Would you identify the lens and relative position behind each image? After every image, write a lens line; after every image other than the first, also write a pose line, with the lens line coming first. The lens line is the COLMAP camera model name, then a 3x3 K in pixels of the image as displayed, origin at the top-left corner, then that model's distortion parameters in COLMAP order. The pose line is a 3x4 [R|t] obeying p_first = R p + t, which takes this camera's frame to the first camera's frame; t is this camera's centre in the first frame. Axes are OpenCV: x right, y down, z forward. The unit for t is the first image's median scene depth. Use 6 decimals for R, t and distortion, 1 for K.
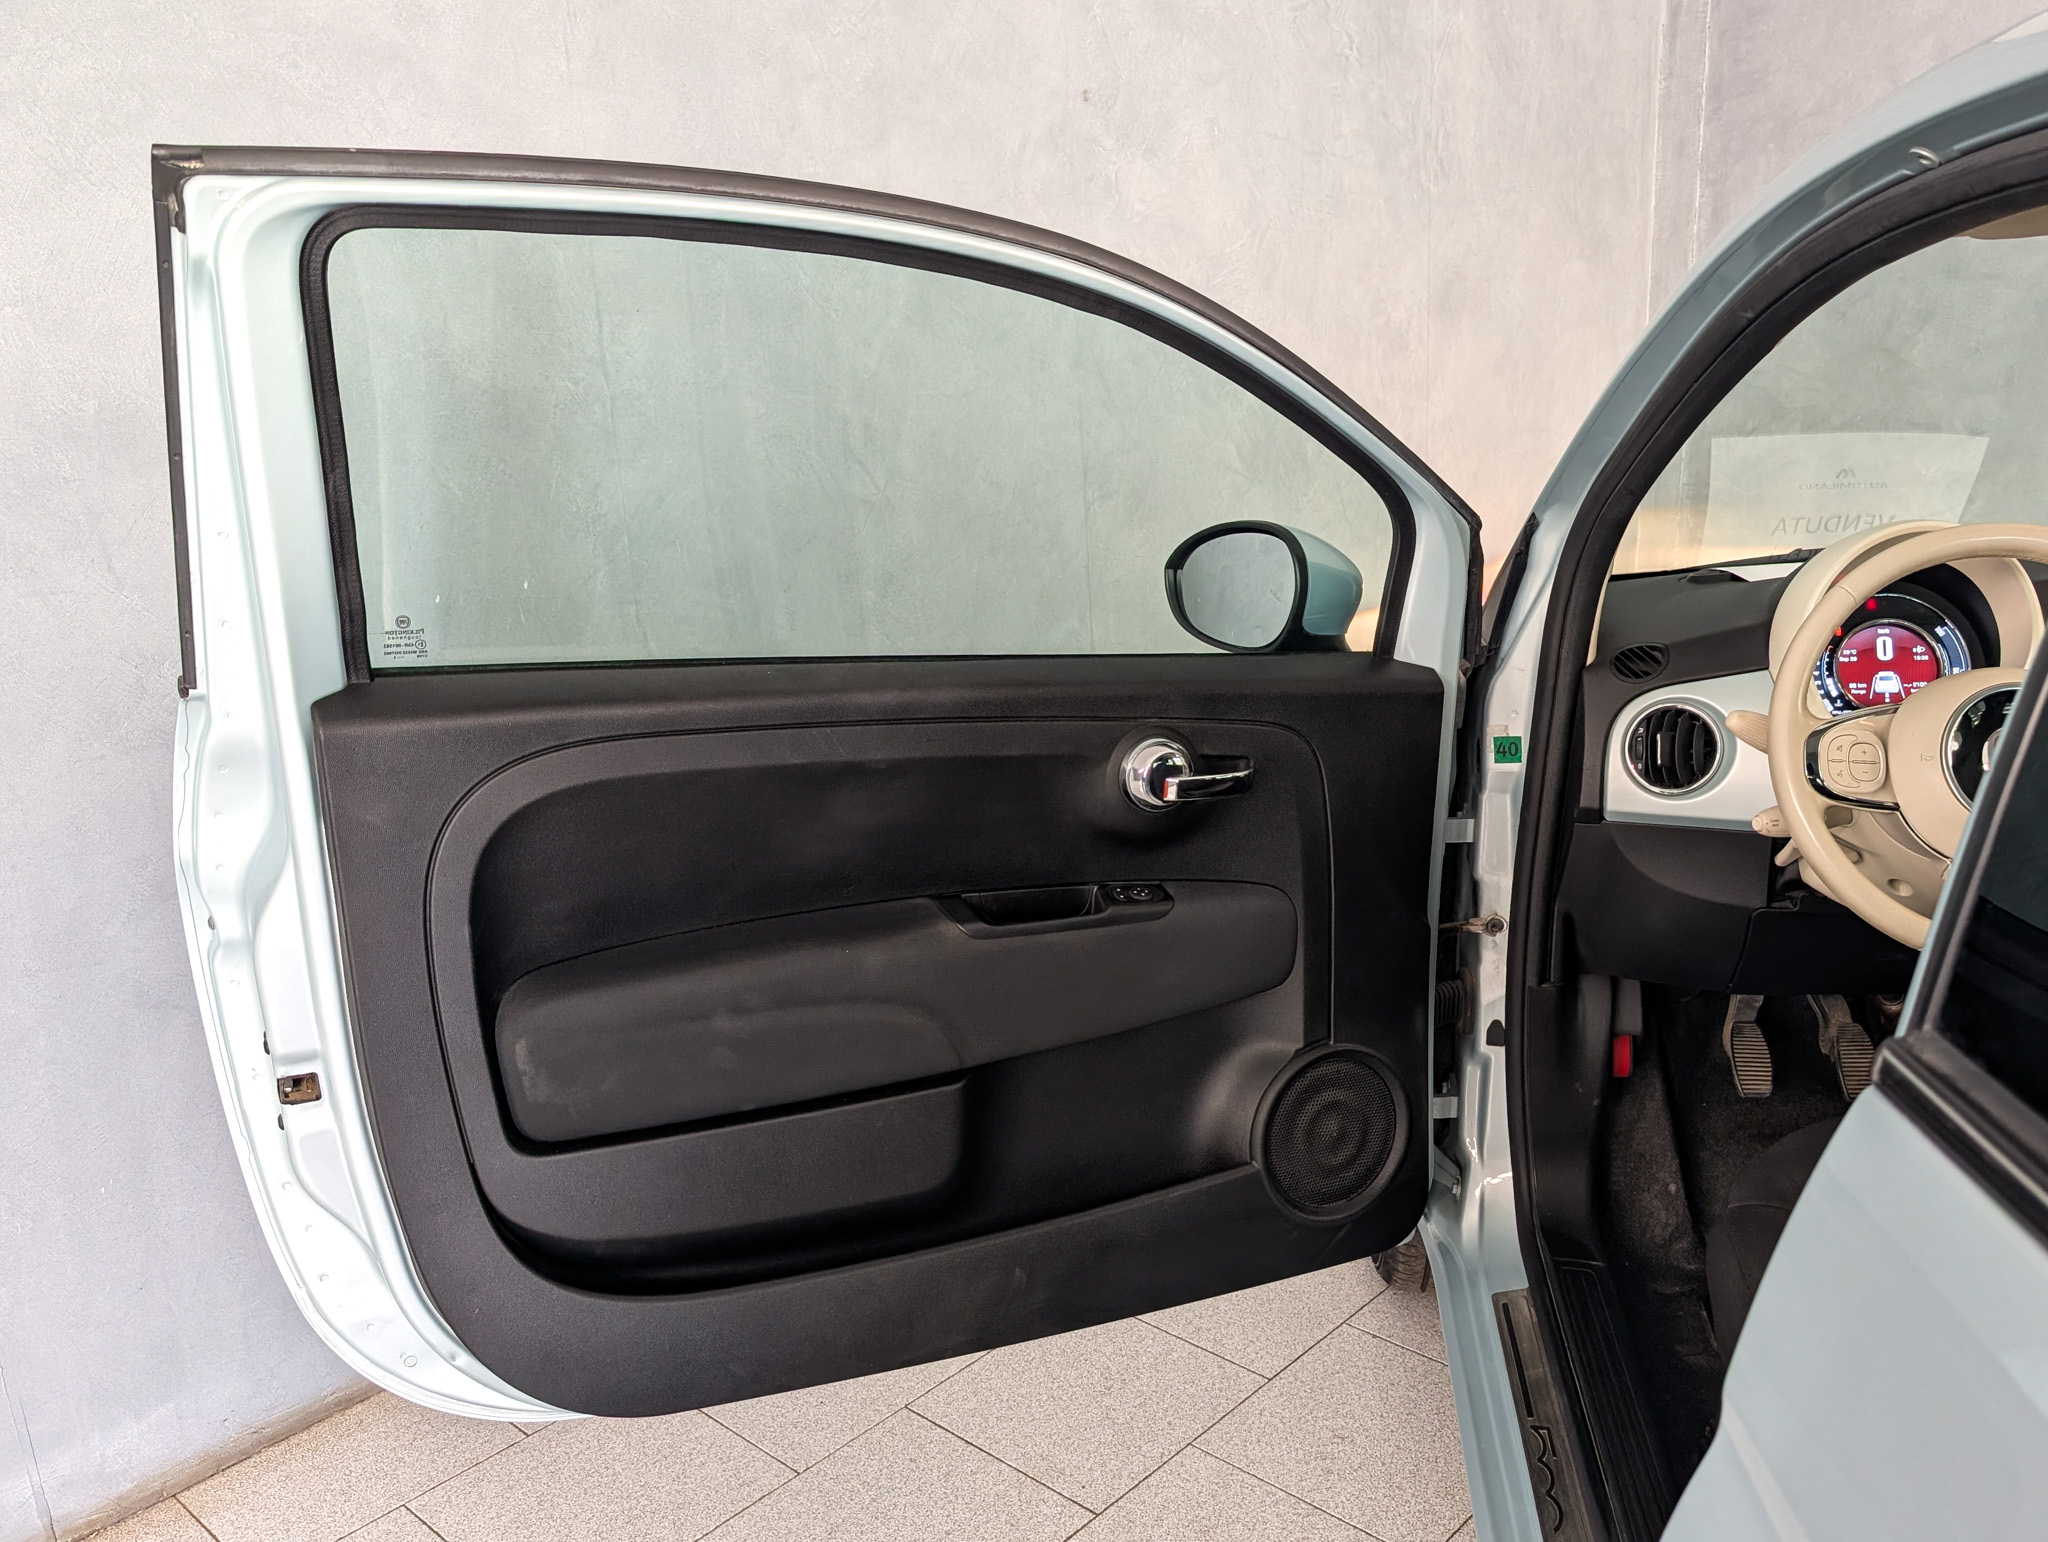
lens RADIAL K [[1680.3, 0, 1127.1], [0, 1680.3, 847.5], [0, 0, 1]] dist [0.035262, -0.093264]
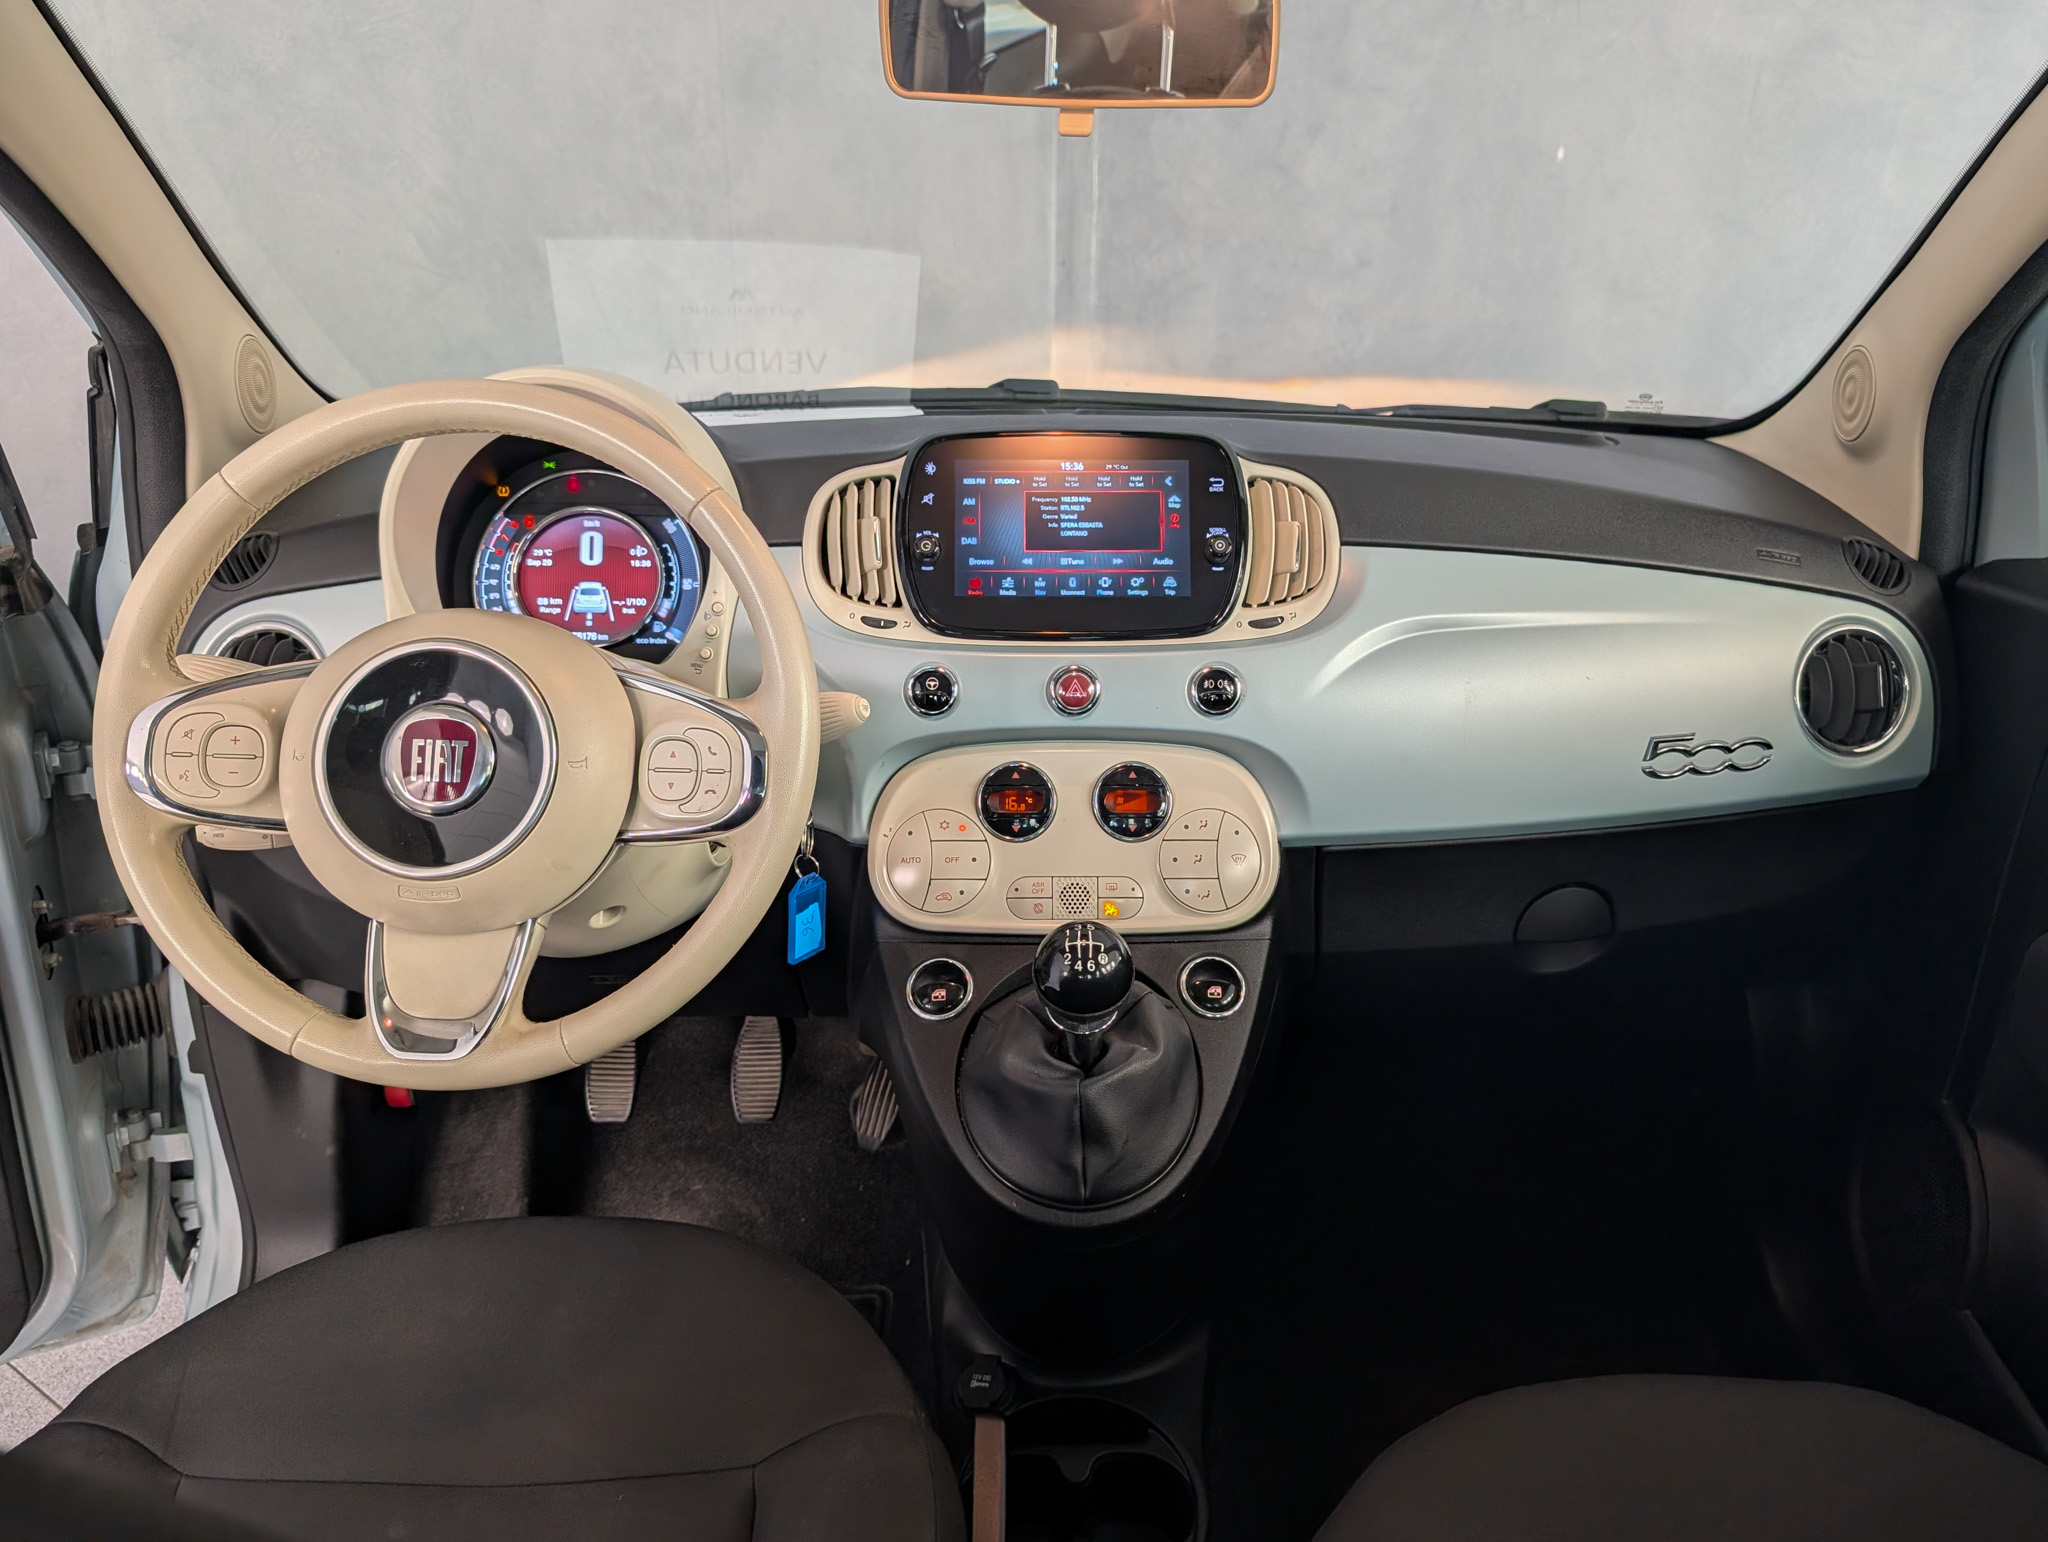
lens RADIAL K [[1610.1, 0, 1085.5], [0, 1610.1, 742.9], [0, 0, 1]] dist [0.034181, -0.028732]
pose [[0.990158, 0.006417, 0.139808, 0.560147], [-0.015058, 0.998034, 0.060833, -0.081447], [-0.139143, -0.062340, 0.988308, 0.302060]]
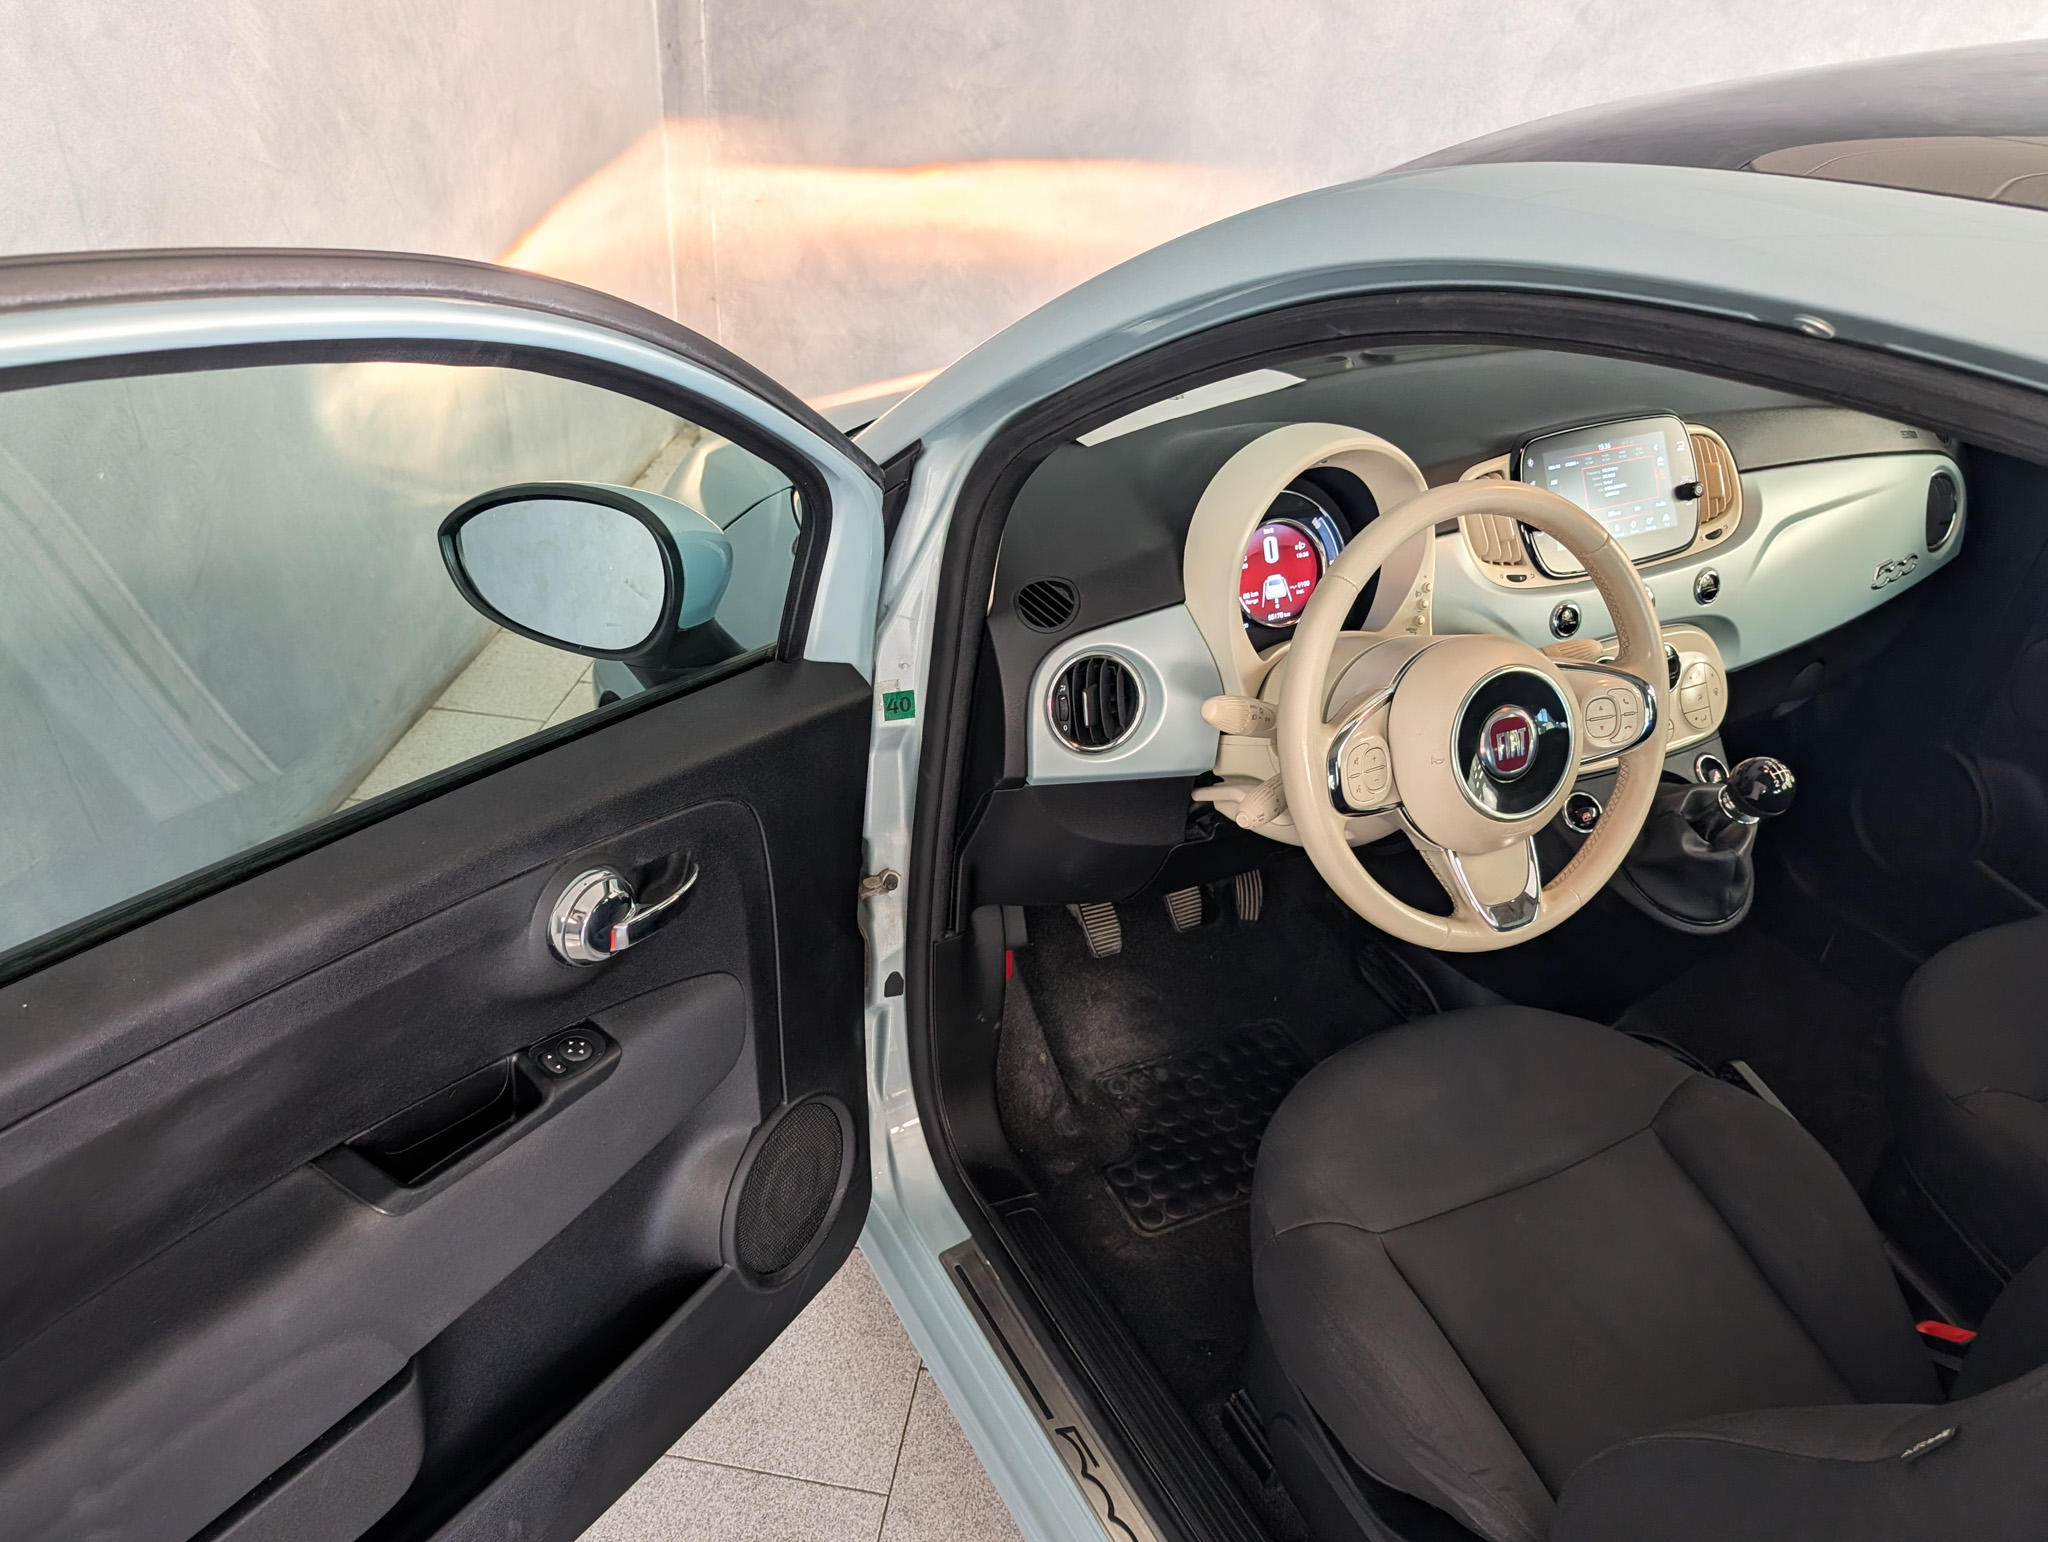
lens RADIAL K [[1620.4, 0, 951.9], [0, 1620.4, 823.5], [0, 0, 1]] dist [0.047546, -0.059351]
pose [[0.857928, -0.233050, 0.457872, -0.152822], [0.095371, 0.947952, 0.303794, -0.265724], [-0.504840, -0.216966, 0.835501, 0.301053]]
